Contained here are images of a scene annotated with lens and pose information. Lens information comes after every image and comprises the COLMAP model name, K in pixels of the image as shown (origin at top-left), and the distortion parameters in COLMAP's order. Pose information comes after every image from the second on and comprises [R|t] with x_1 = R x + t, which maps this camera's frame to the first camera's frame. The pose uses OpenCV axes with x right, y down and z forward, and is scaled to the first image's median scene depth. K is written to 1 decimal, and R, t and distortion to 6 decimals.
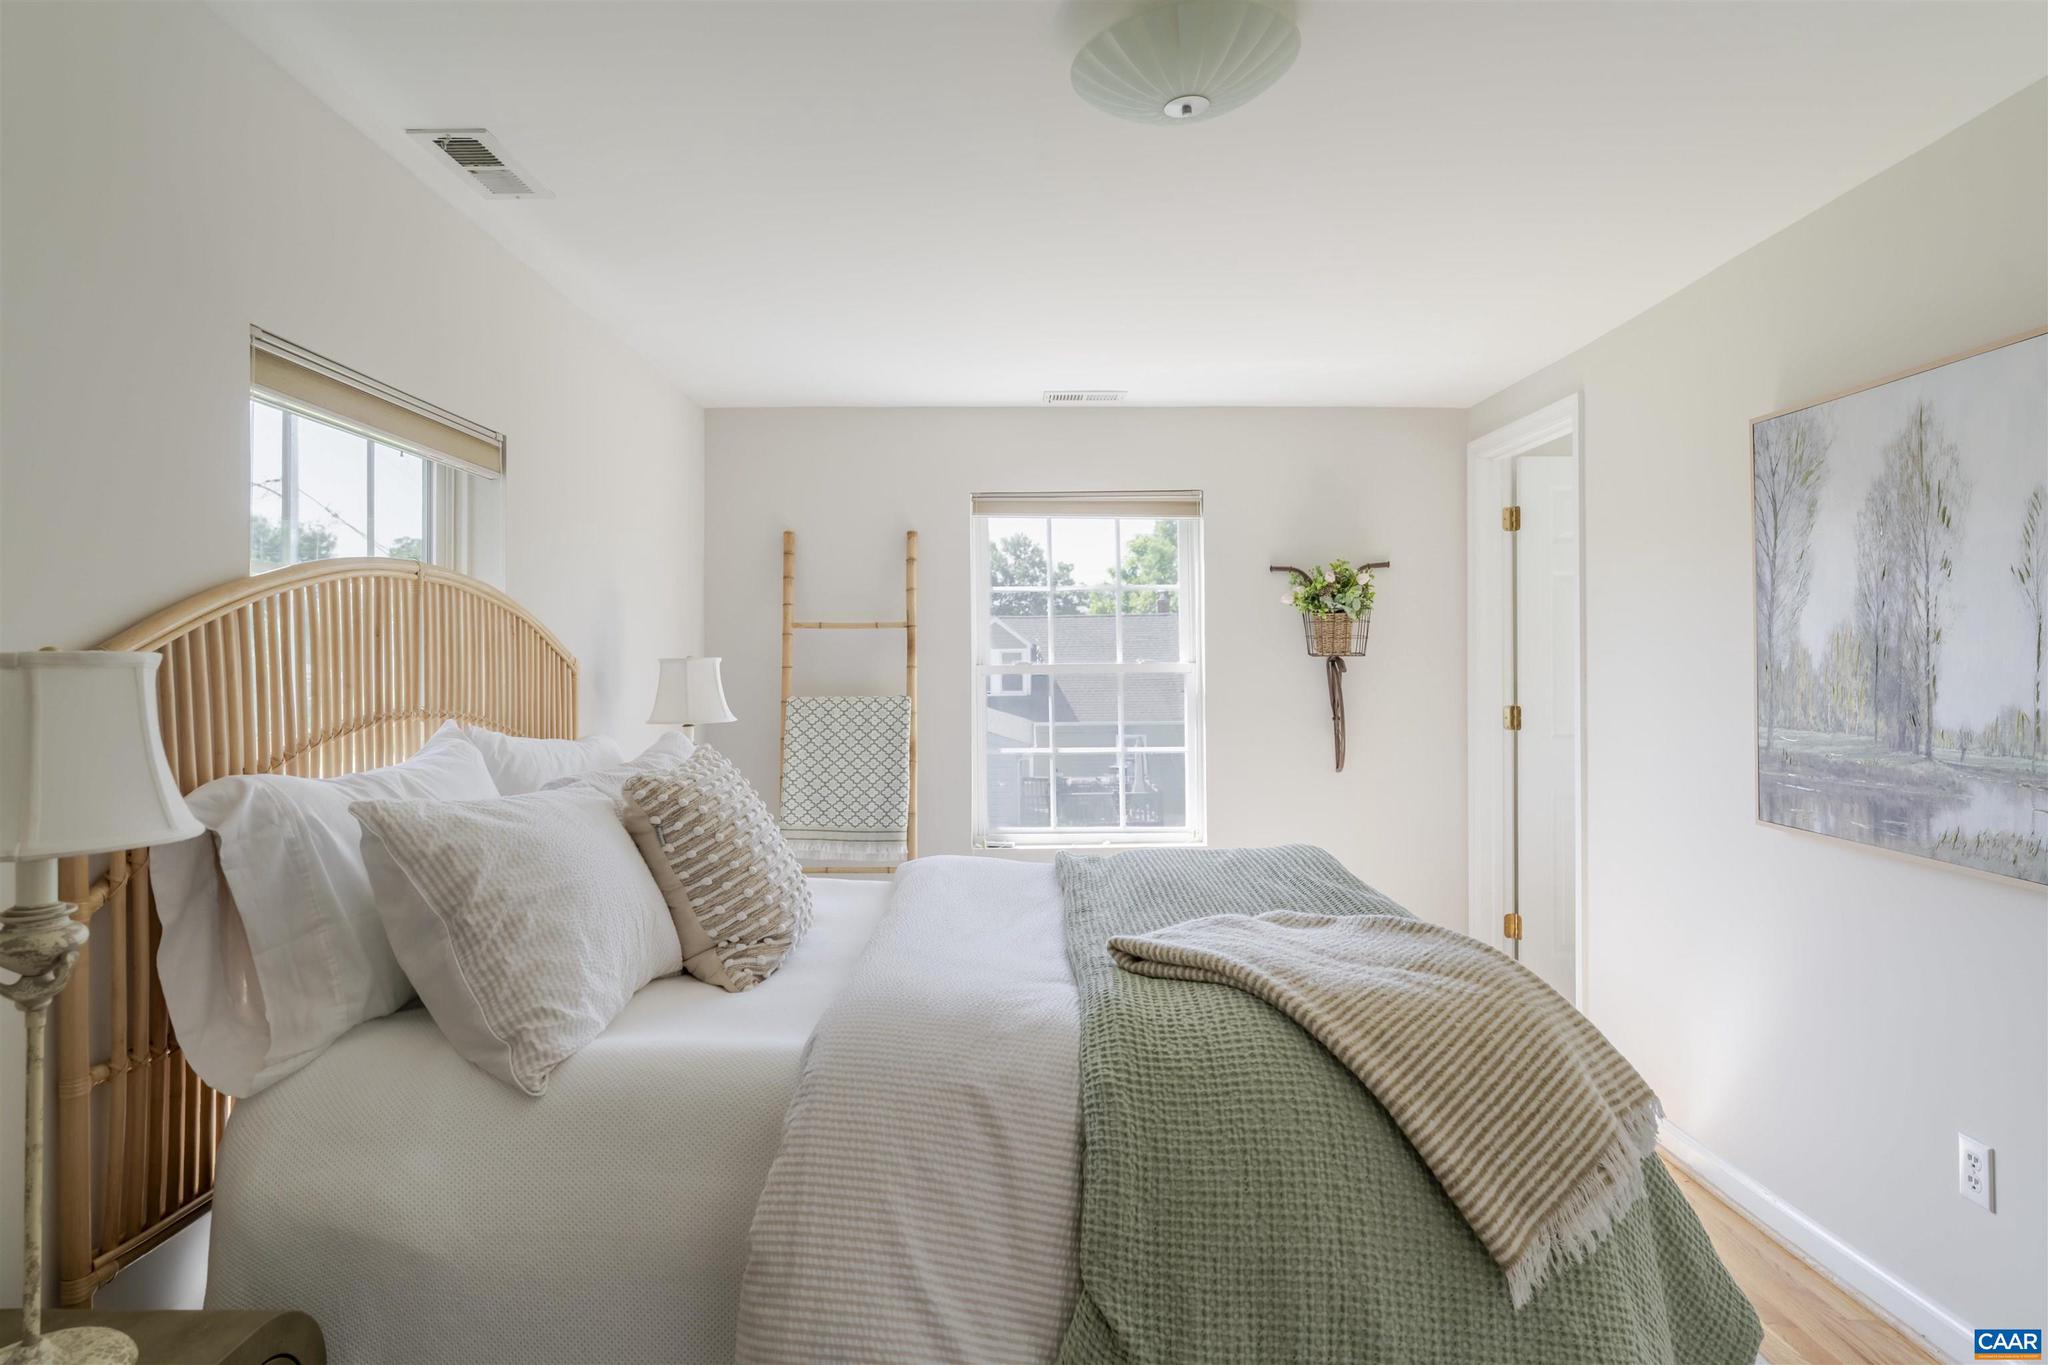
lens RADIAL K [[1135.6, 0, 1023.5], [0, 1135.6, 686.6], [0, 0, 1]] dist [0.000190, -0.000832]
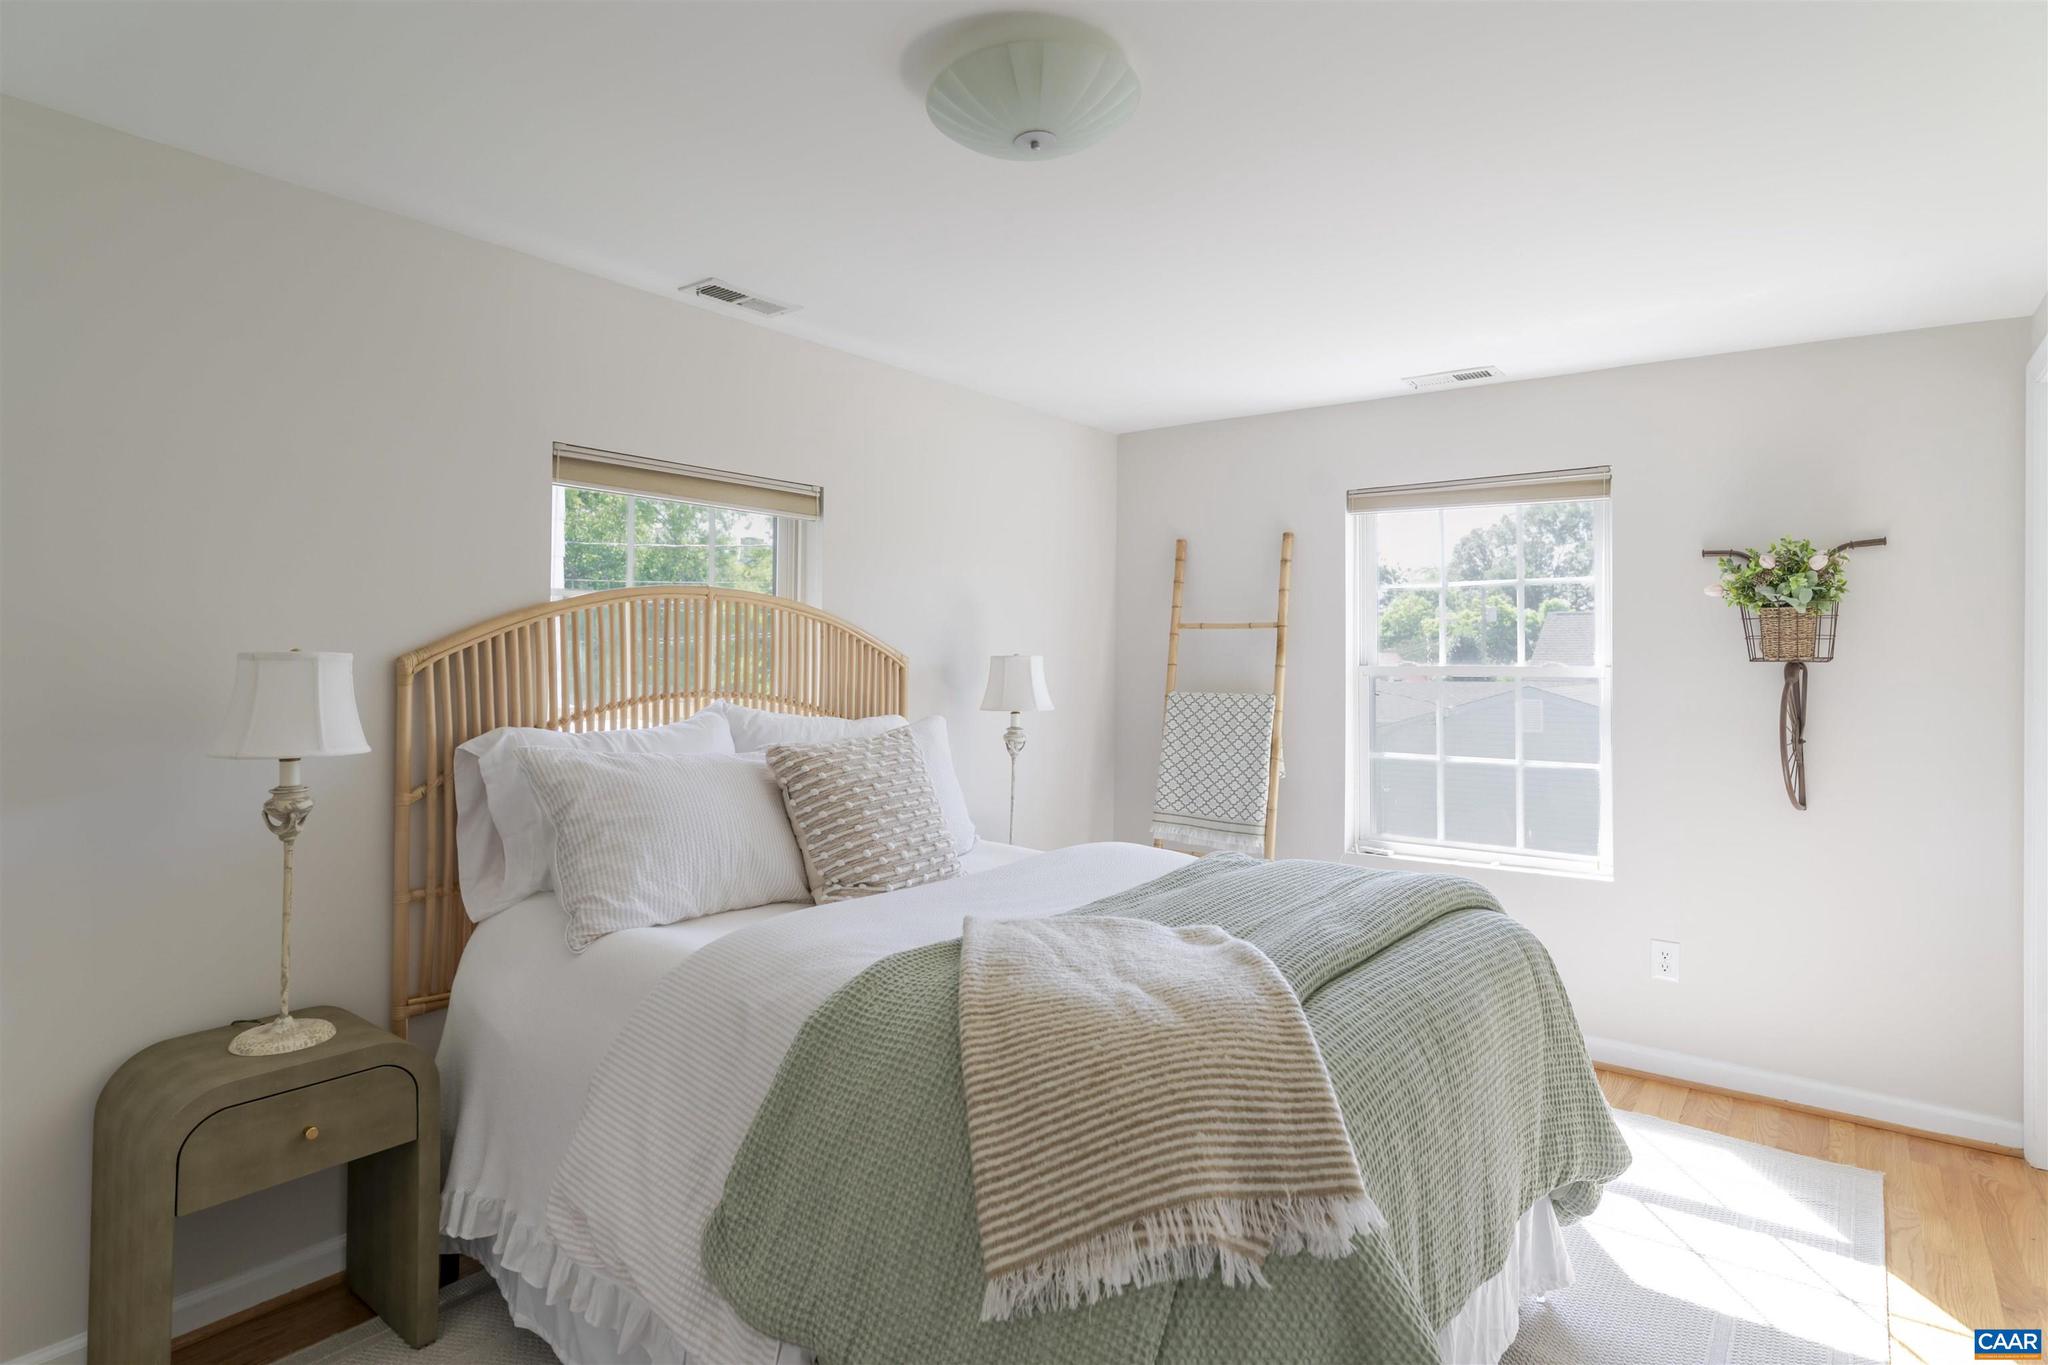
lens RADIAL K [[1099.3, 0, 1024.0], [0, 1099.3, 682.5], [0, 0, 1]] dist [0.002086, 0.000388]
pose [[0.793749, 0.026317, -0.607676, 0.326456], [-0.024704, 0.999634, 0.011024, -0.008072], [0.607744, 0.006262, 0.794109, 0.078458]]
